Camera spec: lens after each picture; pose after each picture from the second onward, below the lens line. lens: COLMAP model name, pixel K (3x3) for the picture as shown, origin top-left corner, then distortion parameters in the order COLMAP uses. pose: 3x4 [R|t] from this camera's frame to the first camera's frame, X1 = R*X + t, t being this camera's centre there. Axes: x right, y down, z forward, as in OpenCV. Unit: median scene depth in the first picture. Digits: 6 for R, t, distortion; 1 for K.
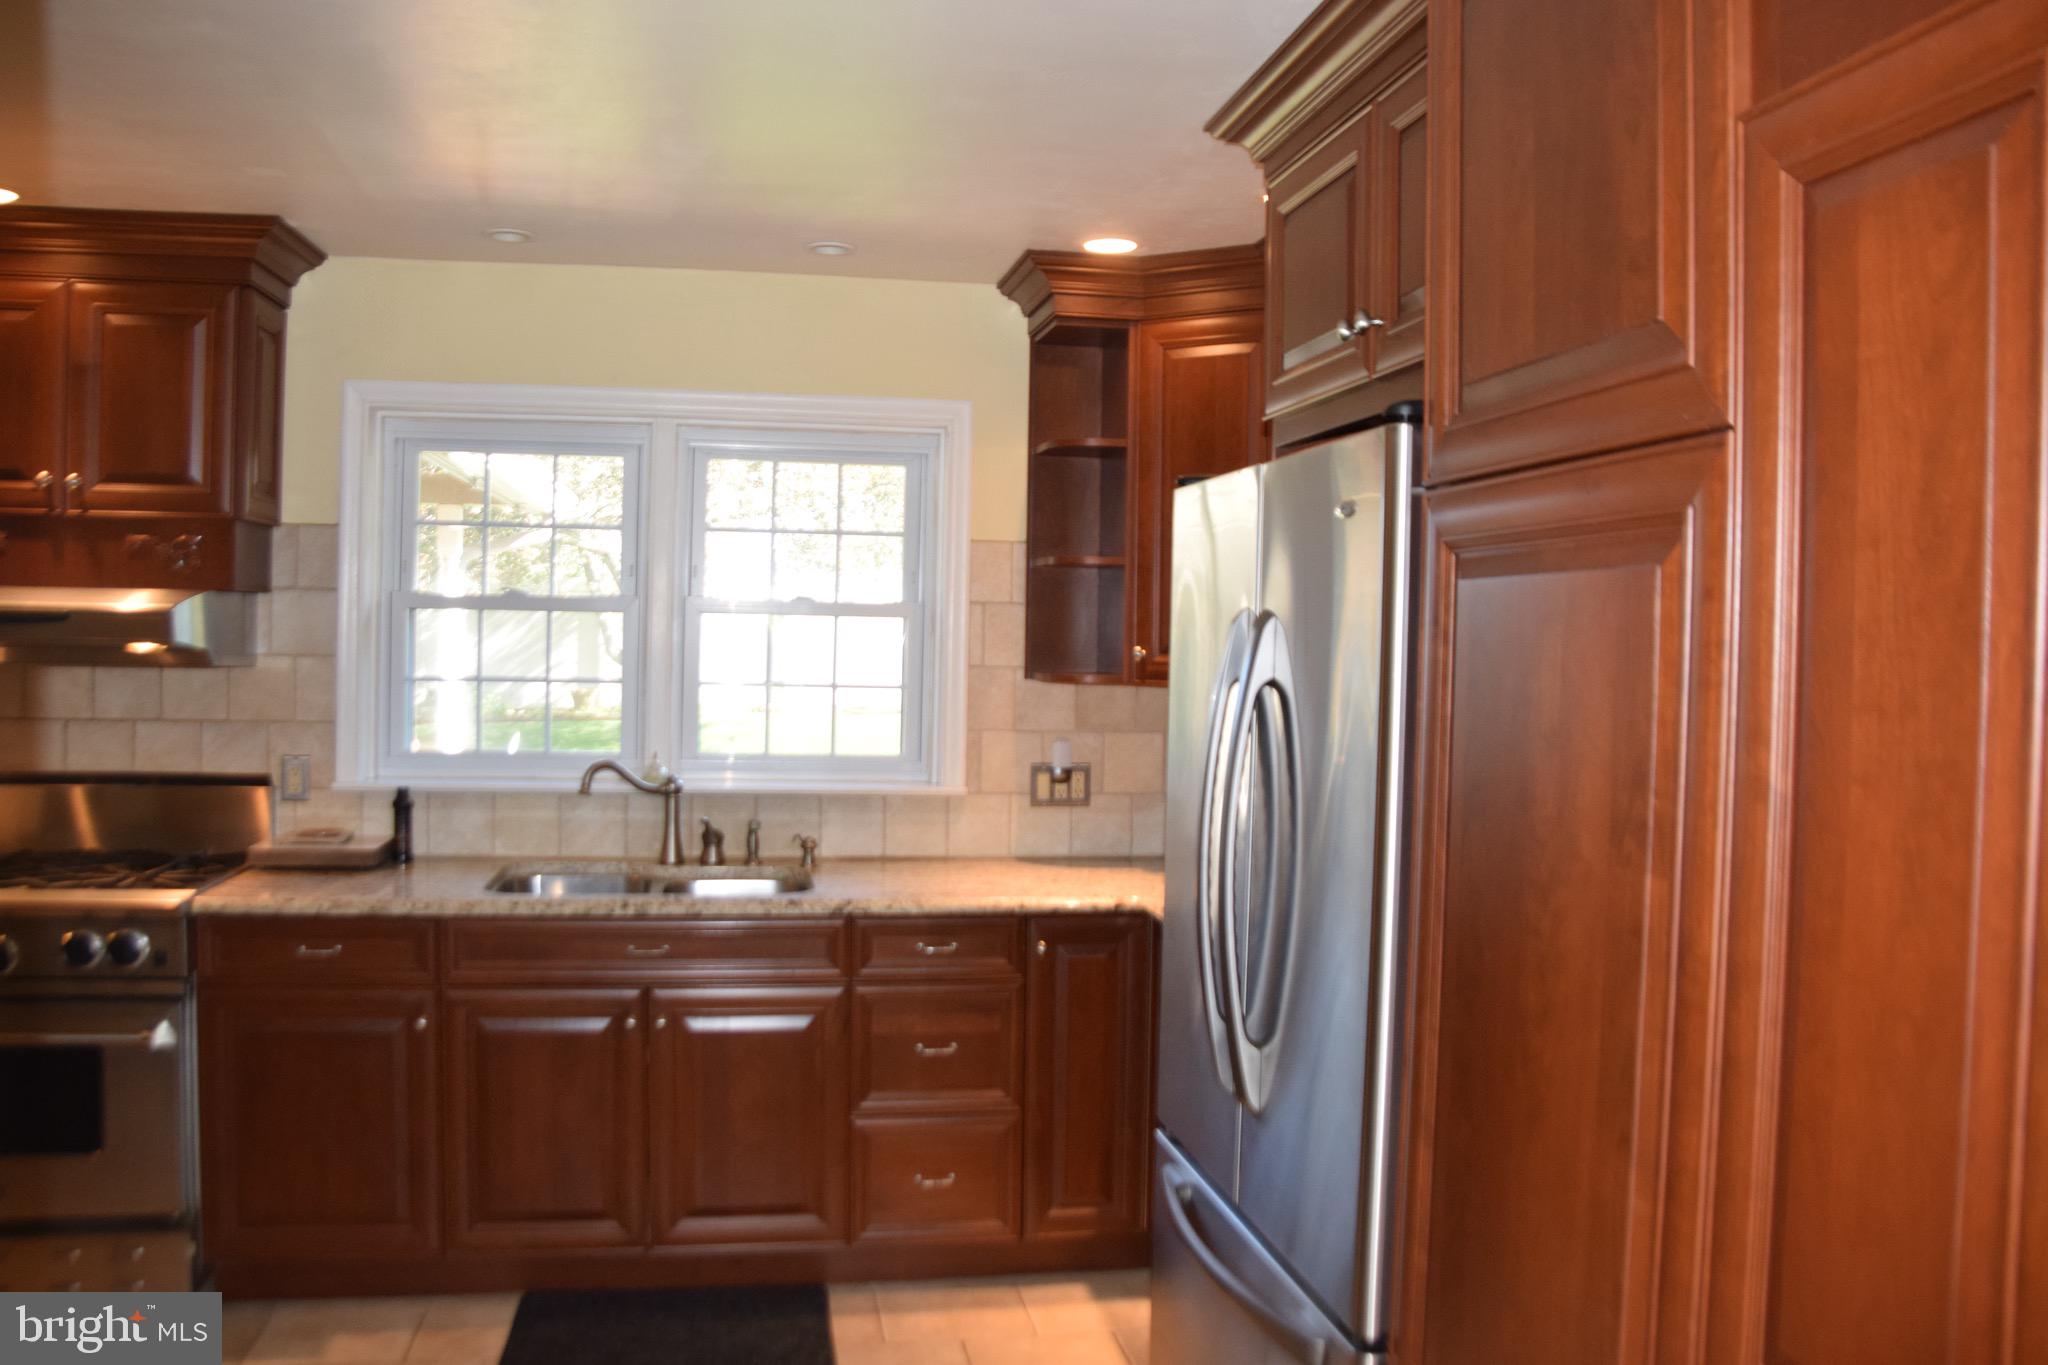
lens RADIAL K [[1609.0, 0, 1029.9], [0, 1609.0, 680.5], [0, 0, 1]] dist [-0.173934, 0.111288]
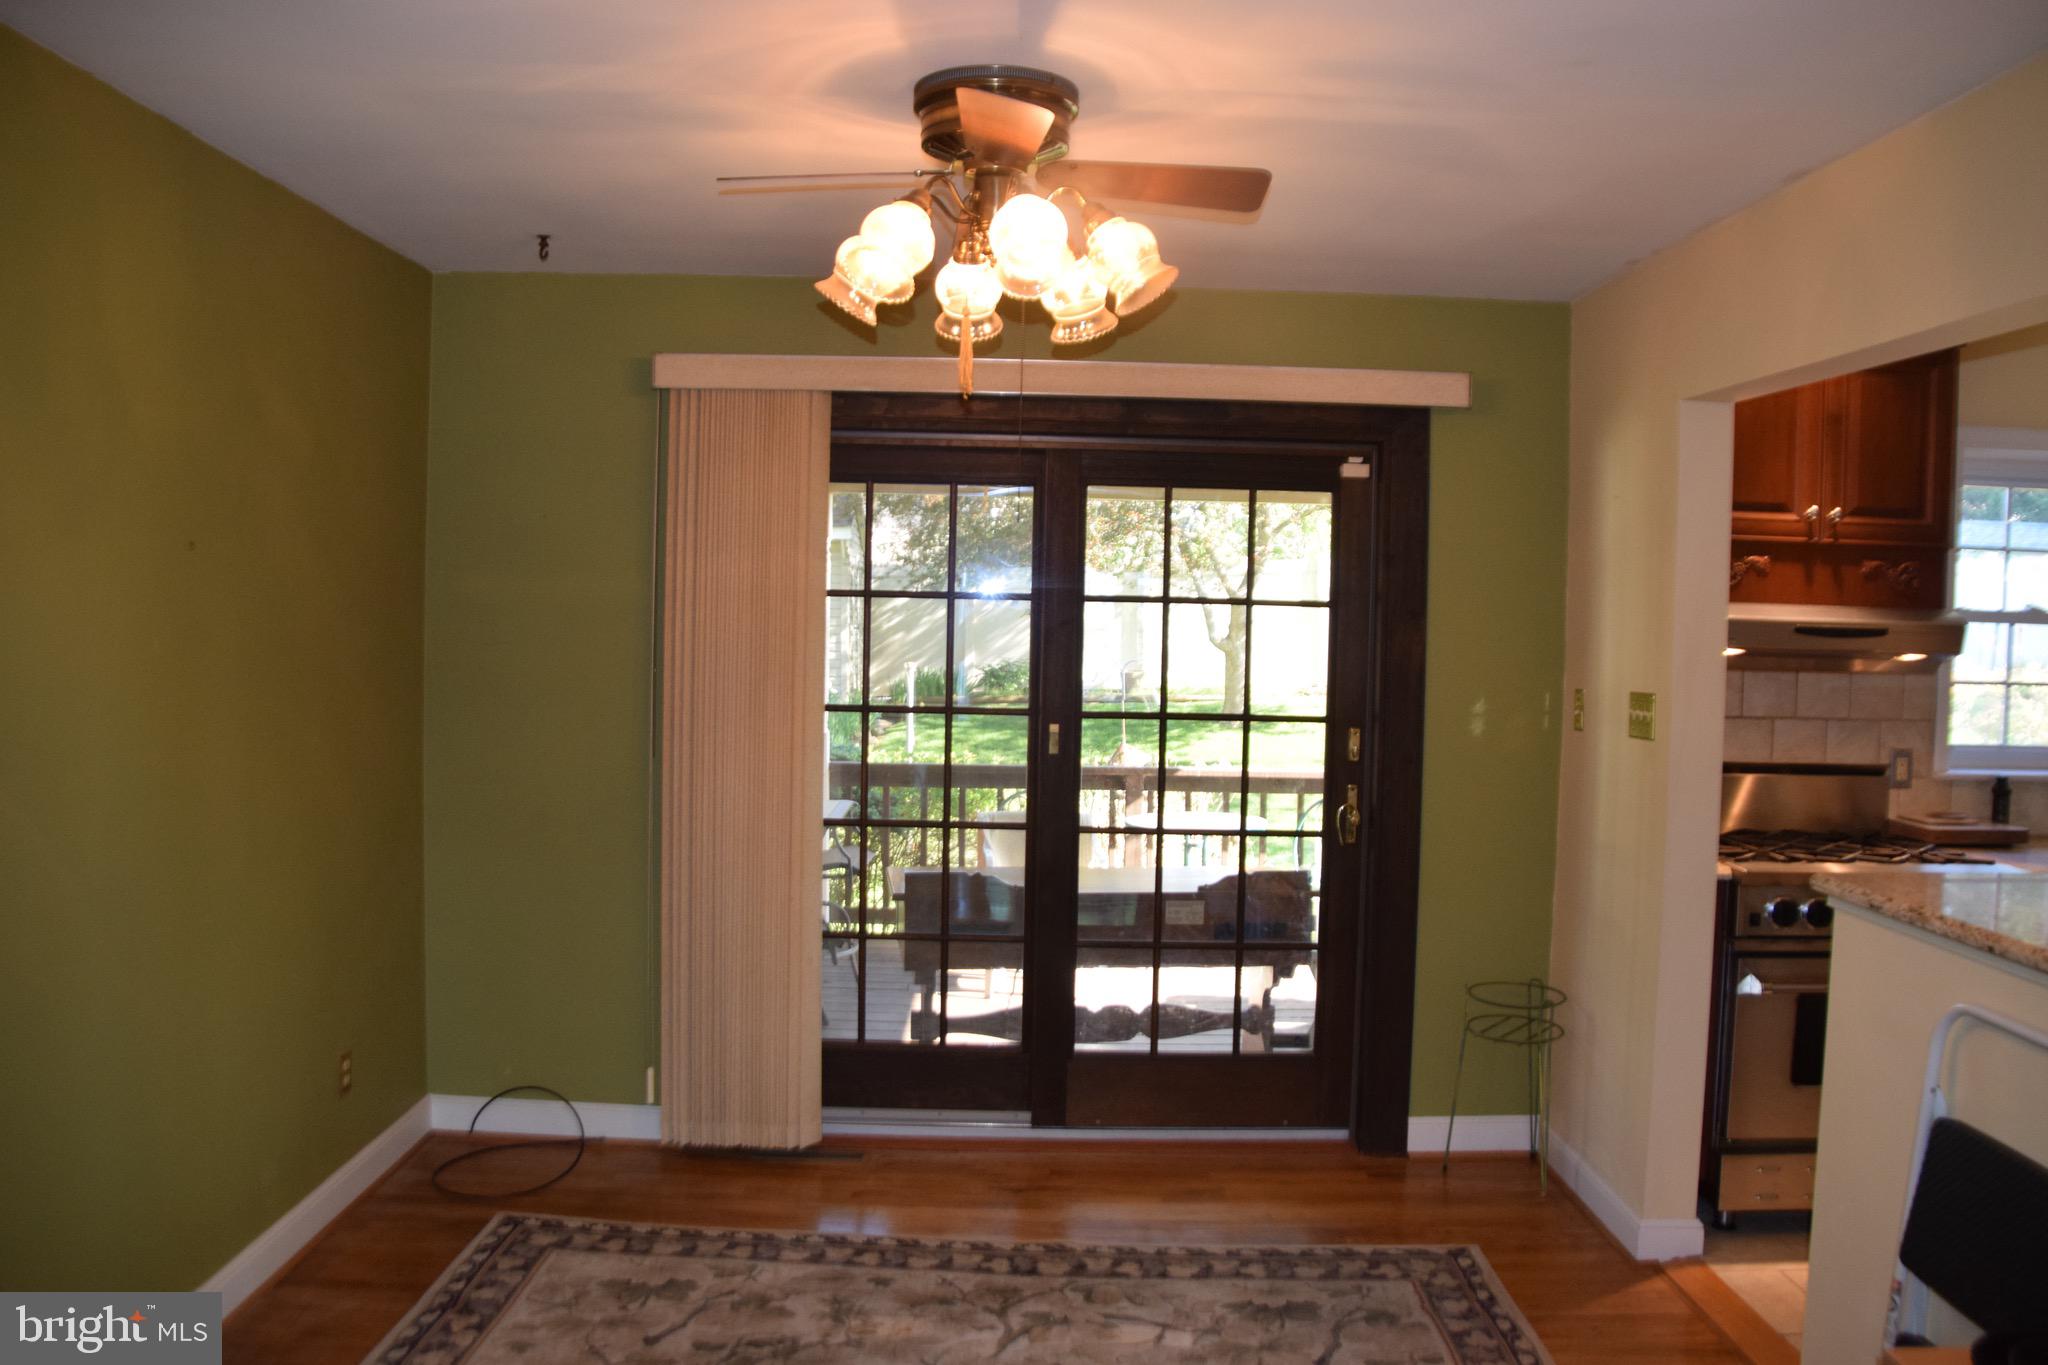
lens RADIAL K [[1609.0, 0, 1033.3], [0, 1609.0, 627.8], [0, 0, 1]] dist [-0.173934, 0.111288]
pose [[0.985642, 0.008456, -0.168636, -0.956440], [-0.011923, 0.999738, -0.019560, -0.012320], [0.168427, 0.021290, 0.985484, -0.250478]]
